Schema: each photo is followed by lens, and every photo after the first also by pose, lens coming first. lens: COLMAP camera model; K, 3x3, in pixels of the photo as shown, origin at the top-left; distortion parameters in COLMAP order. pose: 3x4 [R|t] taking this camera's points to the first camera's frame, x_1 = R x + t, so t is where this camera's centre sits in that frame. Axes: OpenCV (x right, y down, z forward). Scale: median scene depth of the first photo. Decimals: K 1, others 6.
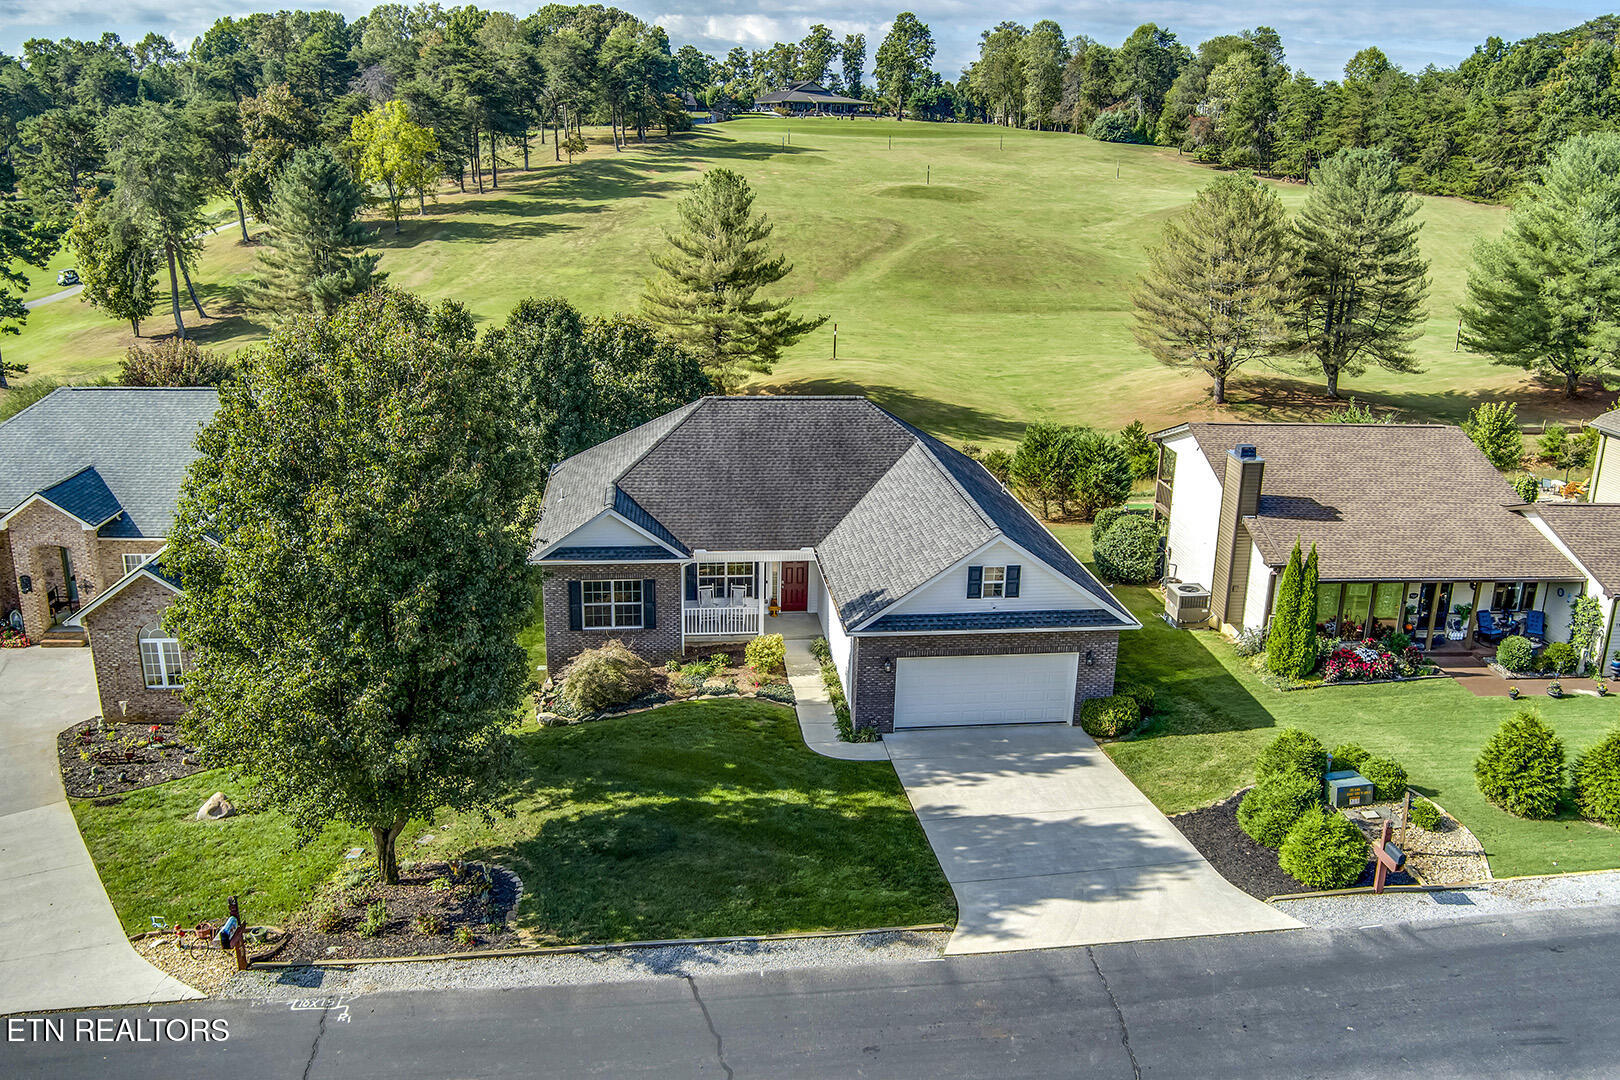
lens RADIAL K [[1315.4, 0, 810.0], [0, 1315.4, 540.0], [0, 0, 1]] dist [-0.065700, 0.010549]
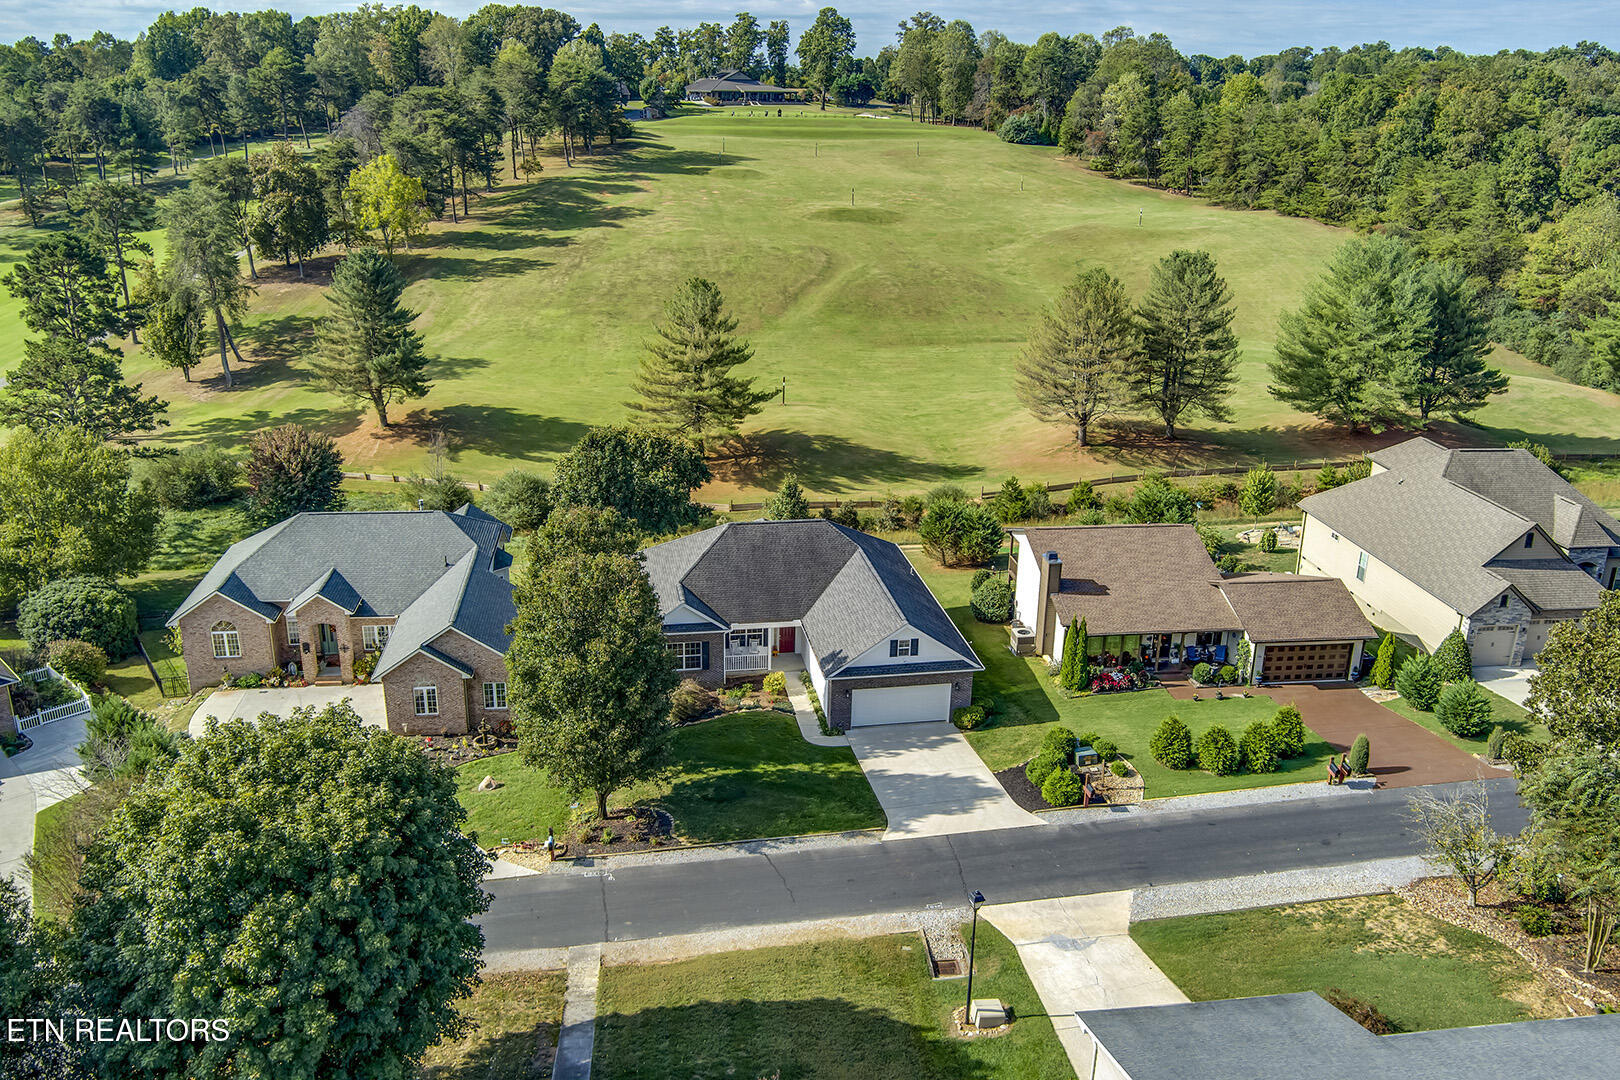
lens RADIAL K [[1344.9, 0, 800.8], [0, 1344.9, 542.1], [0, 0, 1]] dist [-0.060179, -0.003068]
pose [[0.998551, -0.022419, 0.048931, -0.034184], [0.020062, 0.998640, 0.048131, -0.076419], [-0.049943, -0.047079, 0.997642, -0.315998]]
